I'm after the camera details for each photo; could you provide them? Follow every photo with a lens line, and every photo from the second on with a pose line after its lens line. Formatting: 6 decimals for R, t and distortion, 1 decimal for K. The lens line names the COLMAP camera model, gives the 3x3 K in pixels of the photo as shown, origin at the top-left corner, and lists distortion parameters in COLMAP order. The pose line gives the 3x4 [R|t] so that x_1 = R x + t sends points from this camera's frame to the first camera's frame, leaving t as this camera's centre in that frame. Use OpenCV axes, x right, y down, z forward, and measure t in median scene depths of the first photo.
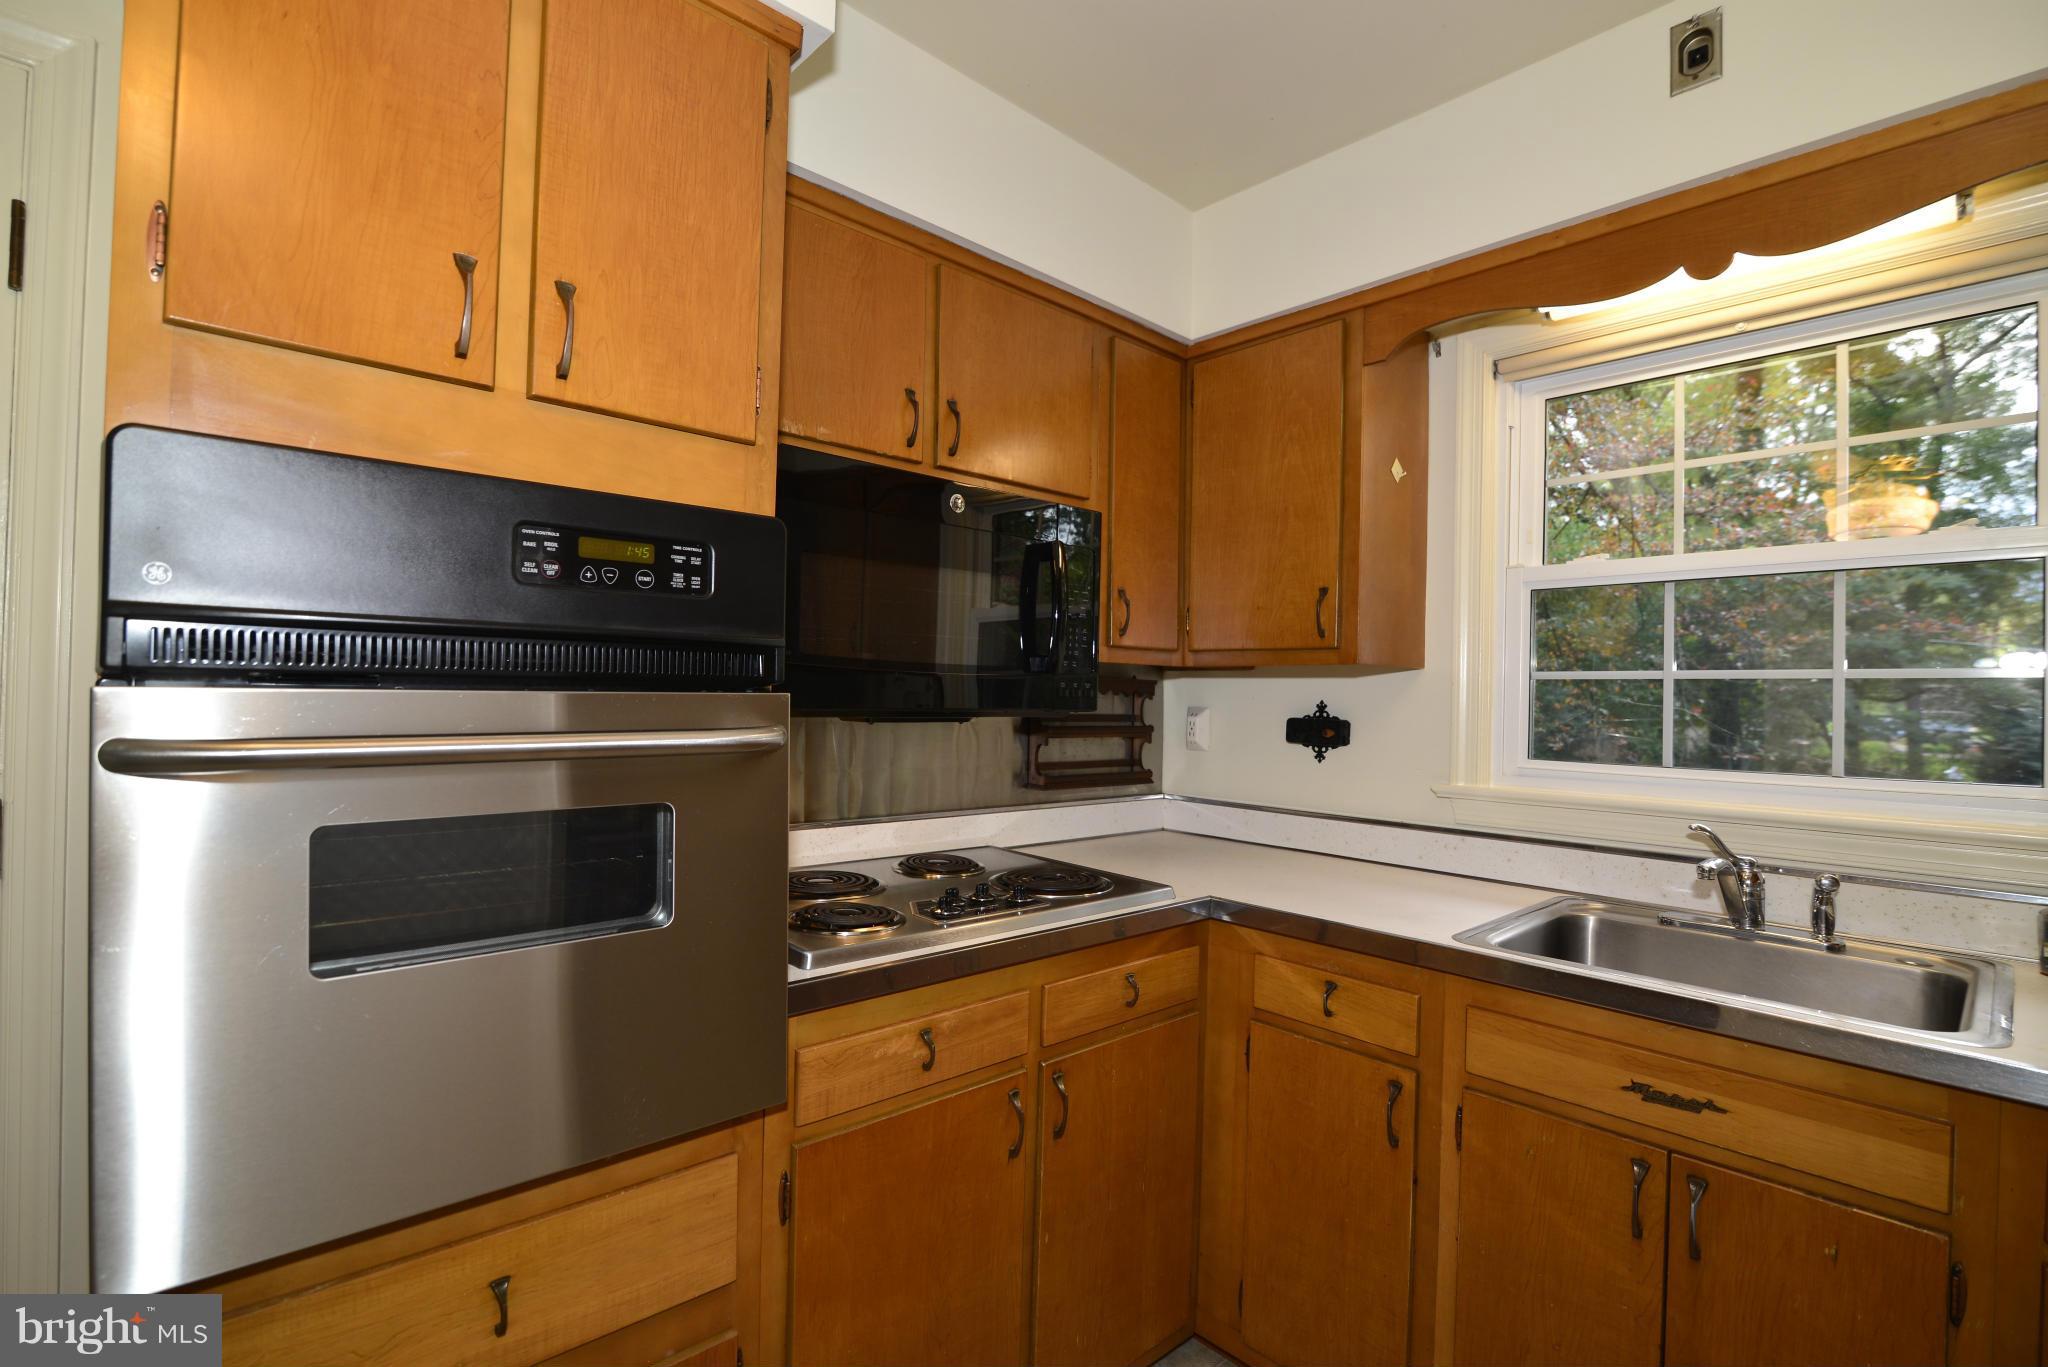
lens RADIAL K [[927.5, 0, 1016.3], [0, 927.5, 691.3], [0, 0, 1]] dist [-0.016552, 0.000700]
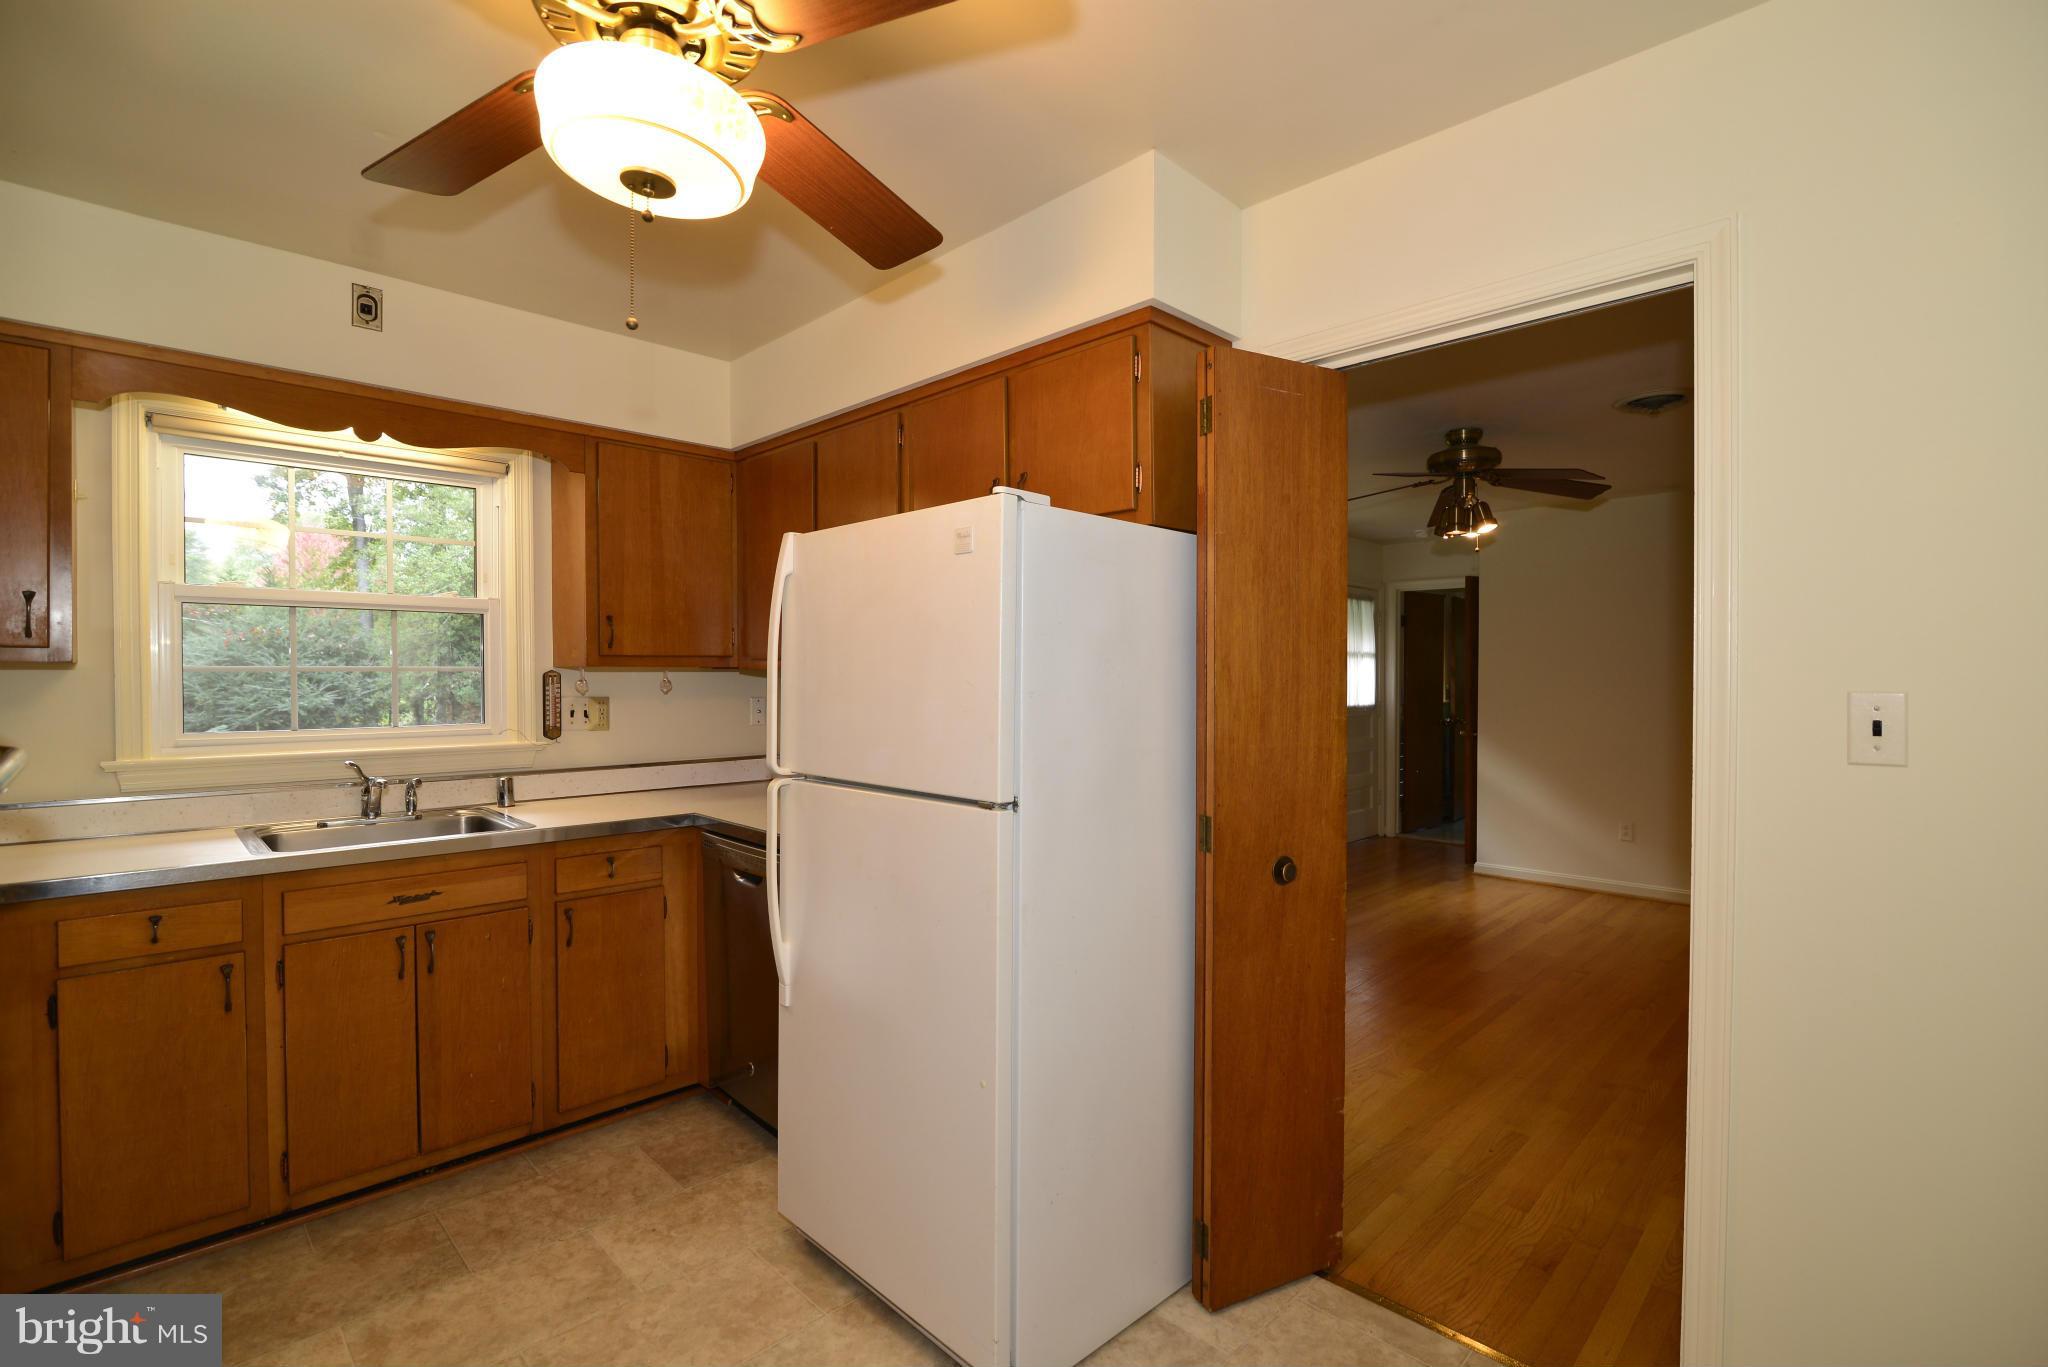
lens RADIAL K [[927.5, 0, 1016.3], [0, 927.5, 691.3], [0, 0, 1]] dist [-0.016552, 0.000700]
pose [[-0.031341, -0.038329, 0.998774, -0.963054], [-0.006858, 0.999249, 0.038132, -0.053581], [-0.999485, -0.005655, -0.031580, -0.151151]]
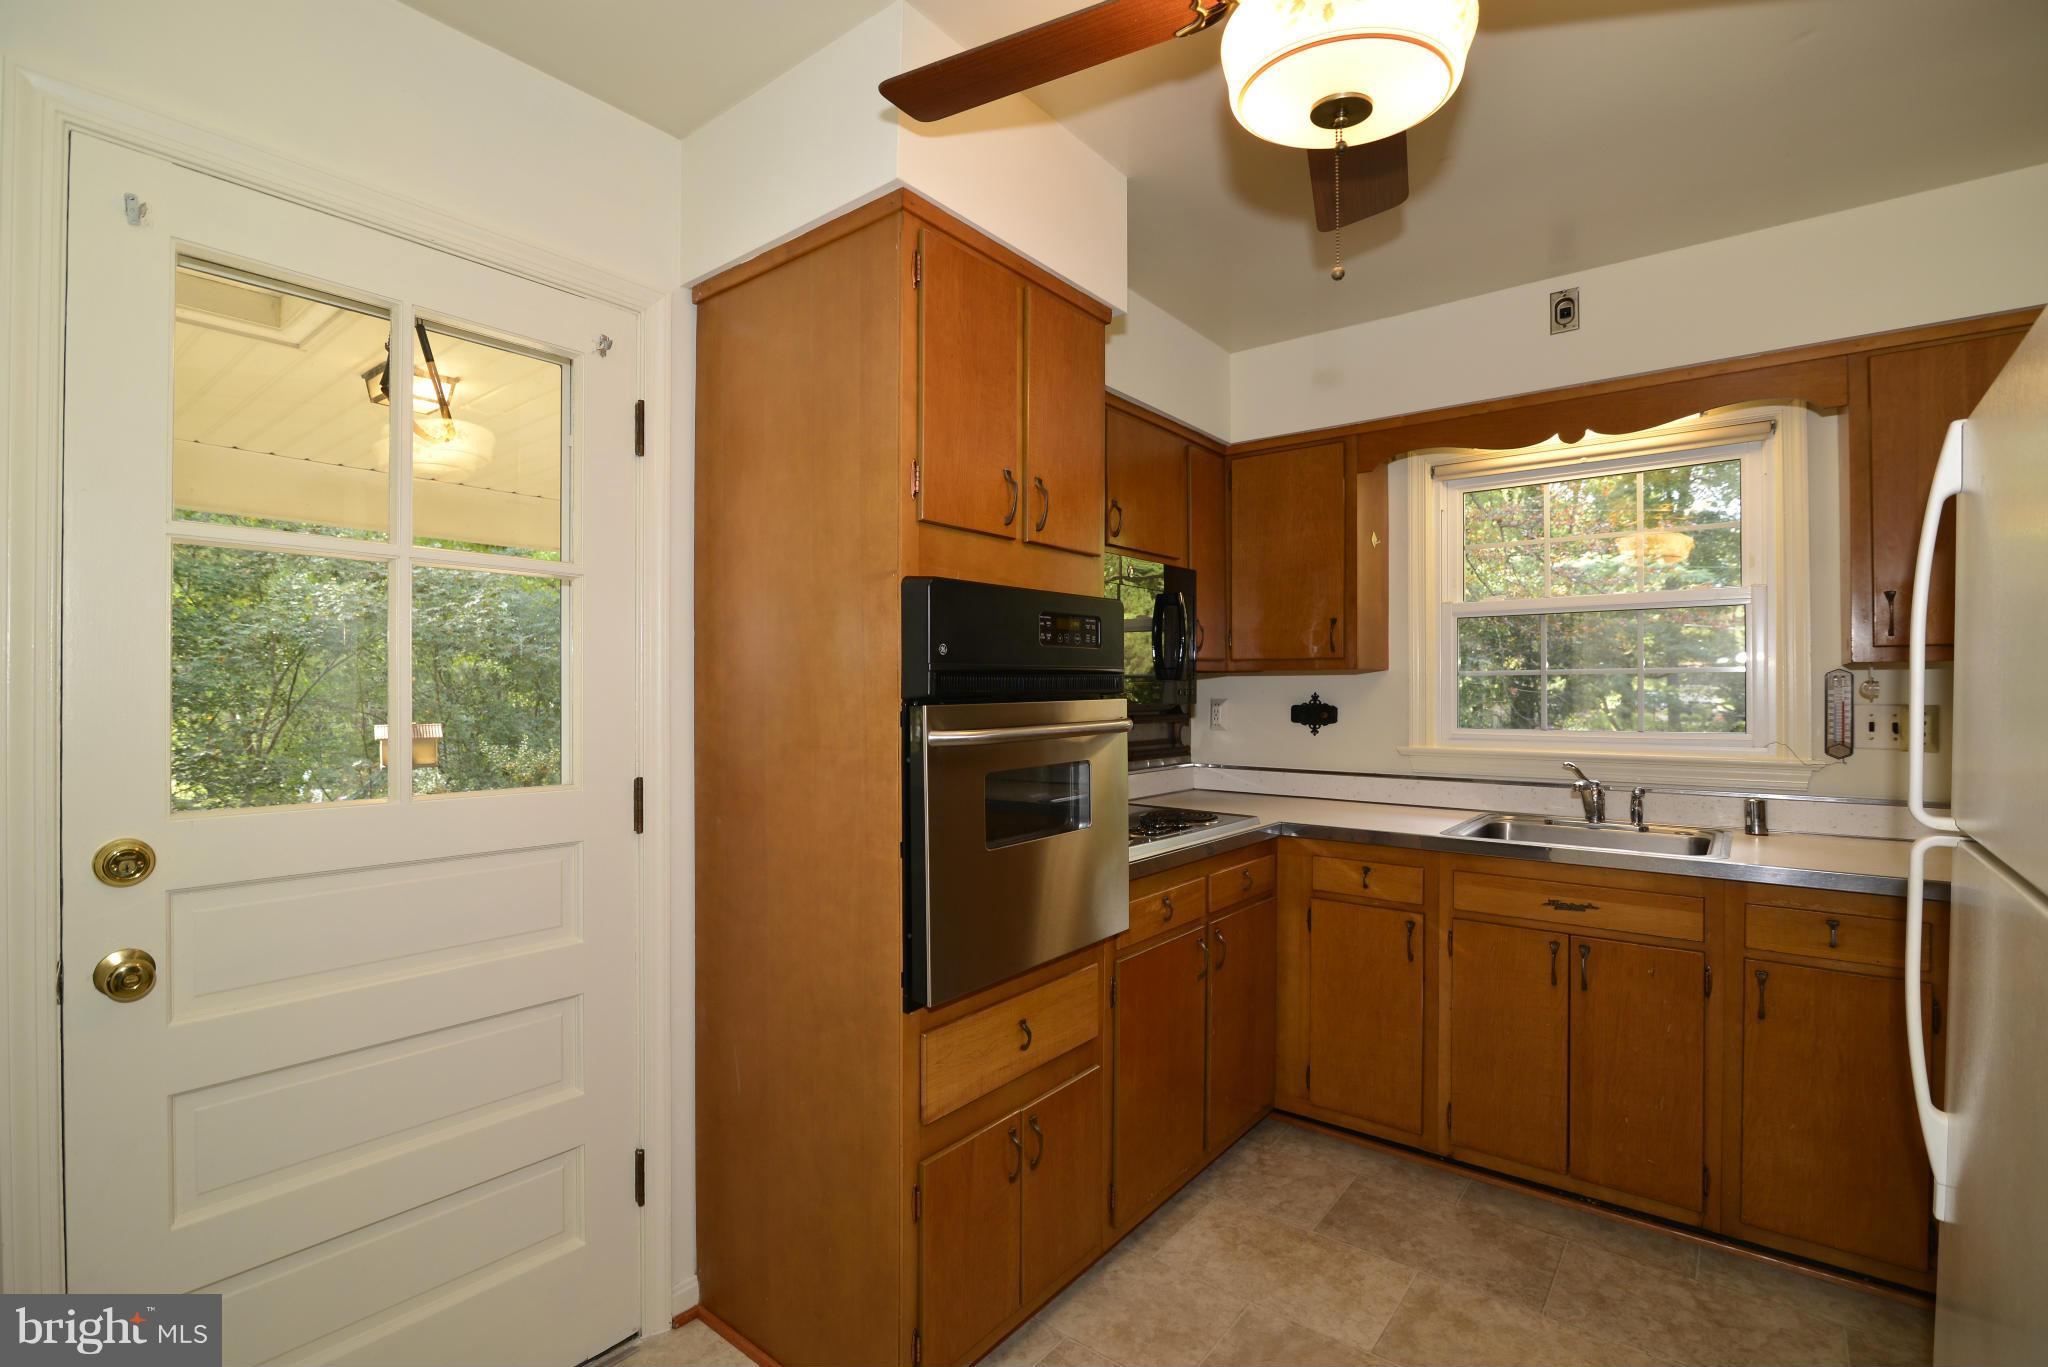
lens RADIAL K [[927.5, 0, 1016.3], [0, 927.5, 691.3], [0, 0, 1]] dist [-0.016552, 0.000700]
pose [[0.987413, -0.023589, 0.156394, -0.521869], [0.022354, 0.999704, 0.009648, -0.024023], [-0.156575, -0.006031, 0.987648, -0.513283]]
